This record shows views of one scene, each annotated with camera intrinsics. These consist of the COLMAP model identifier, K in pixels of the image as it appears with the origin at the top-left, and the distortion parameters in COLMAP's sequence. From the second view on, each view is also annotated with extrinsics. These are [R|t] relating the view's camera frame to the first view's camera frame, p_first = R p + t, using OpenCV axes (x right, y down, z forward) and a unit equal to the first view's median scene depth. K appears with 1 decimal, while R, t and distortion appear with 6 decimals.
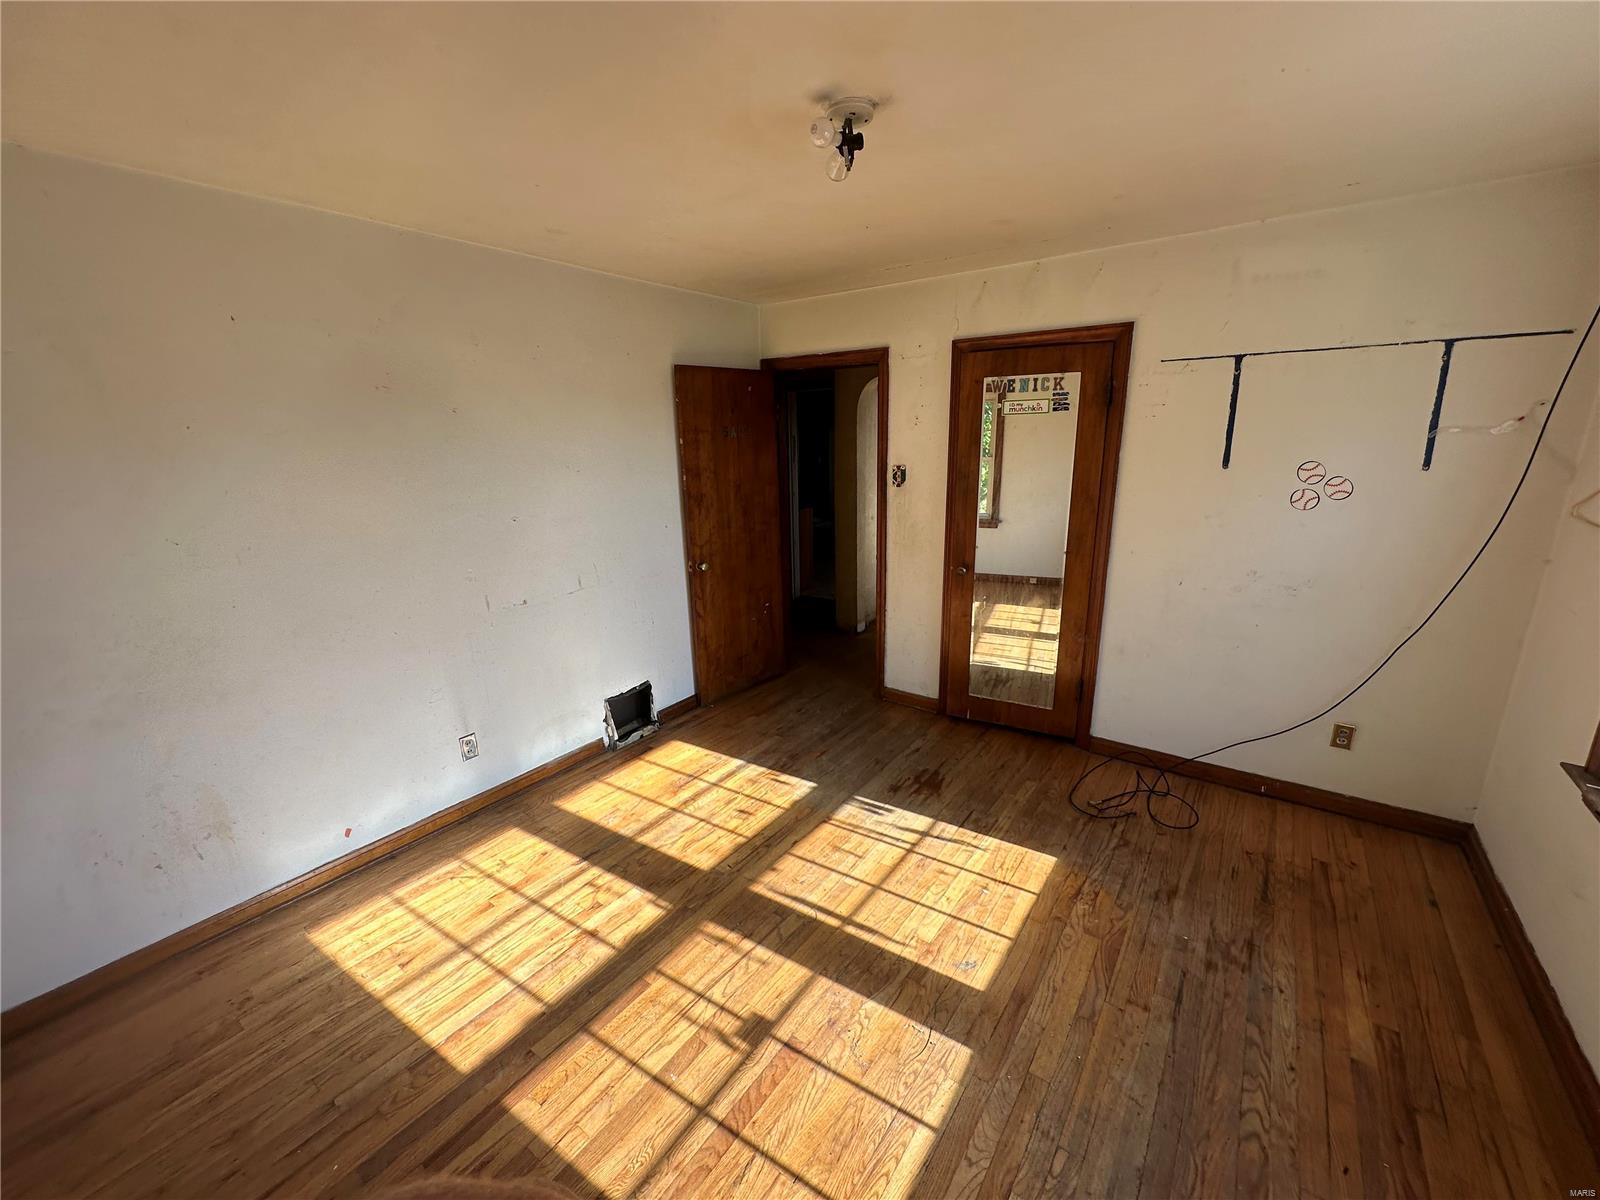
lens RADIAL K [[642.7, 0, 802.8], [0, 642.7, 596.0], [0, 0, 1]] dist [-0.003239, 0.000154]
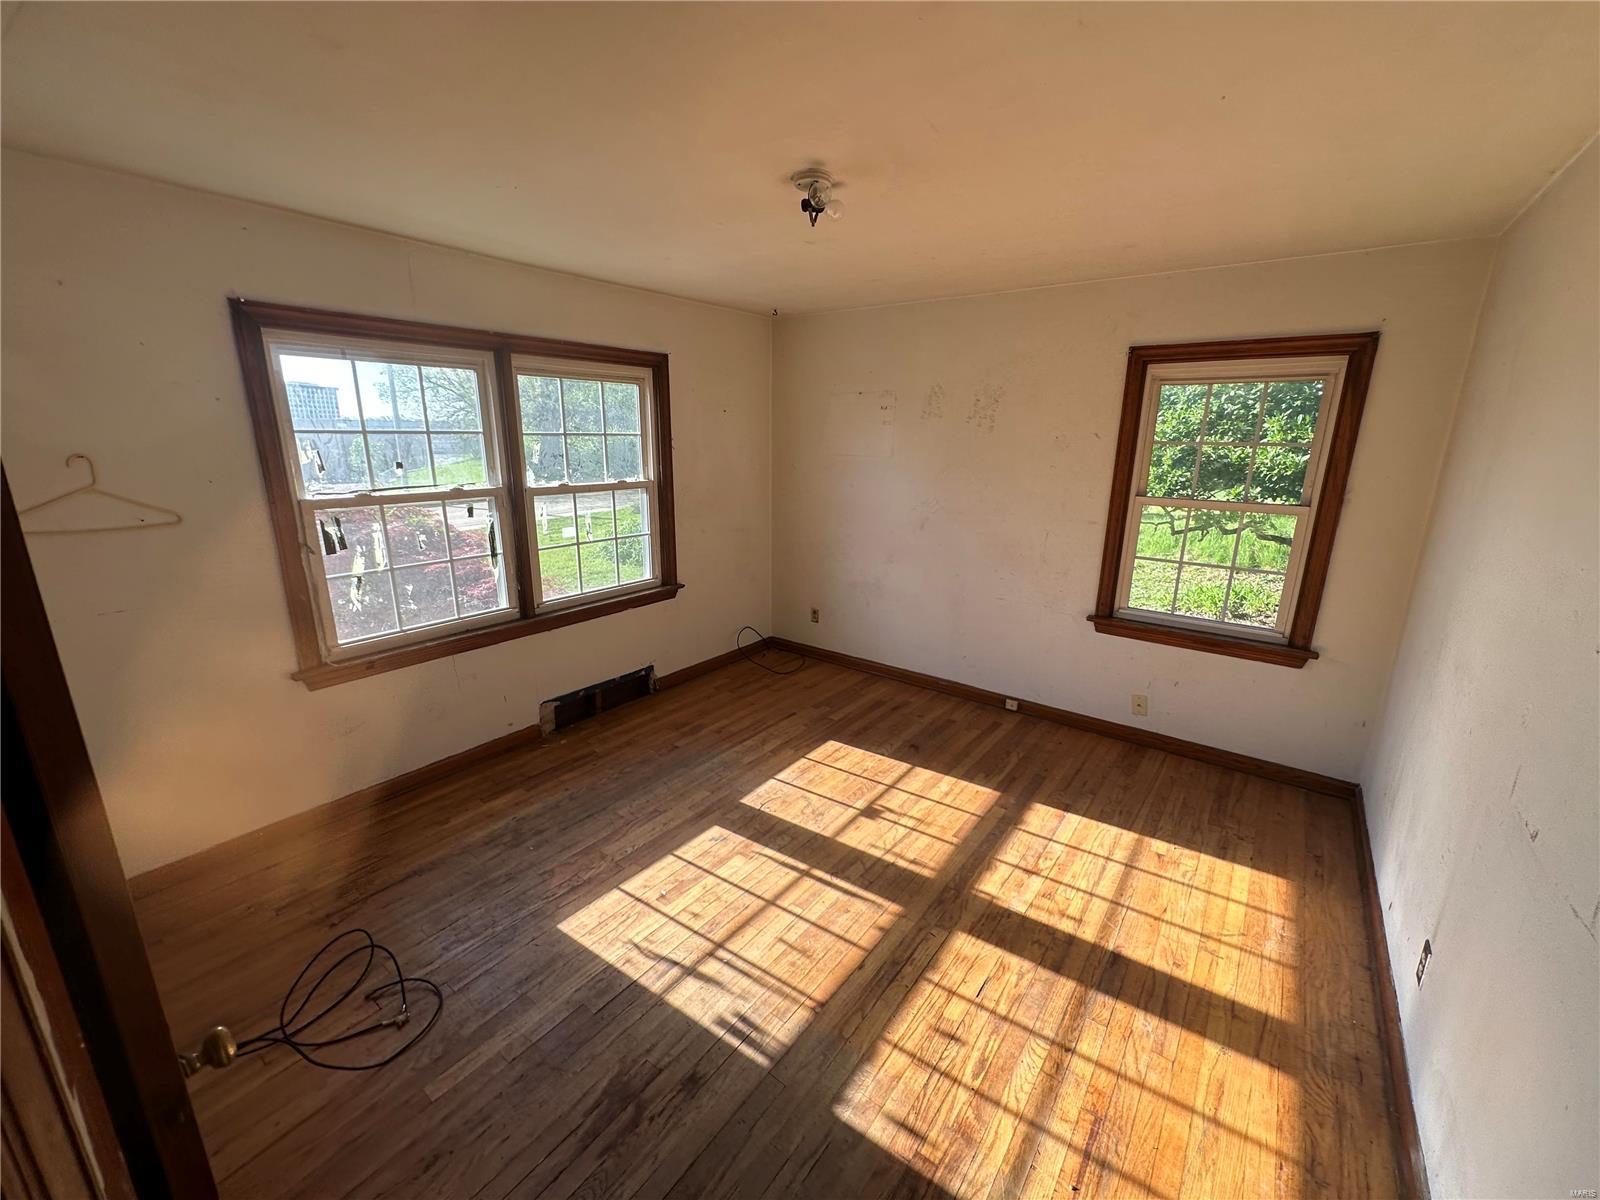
lens RADIAL K [[642.7, 0, 799.6], [0, 642.7, 602.8], [0, 0, 1]] dist [-0.003239, 0.000154]
pose [[-0.999748, 0.002428, 0.022331, 0.049307], [0.012937, 0.874954, 0.484033, -0.423384], [-0.018363, 0.484200, -0.874765, 1.662701]]
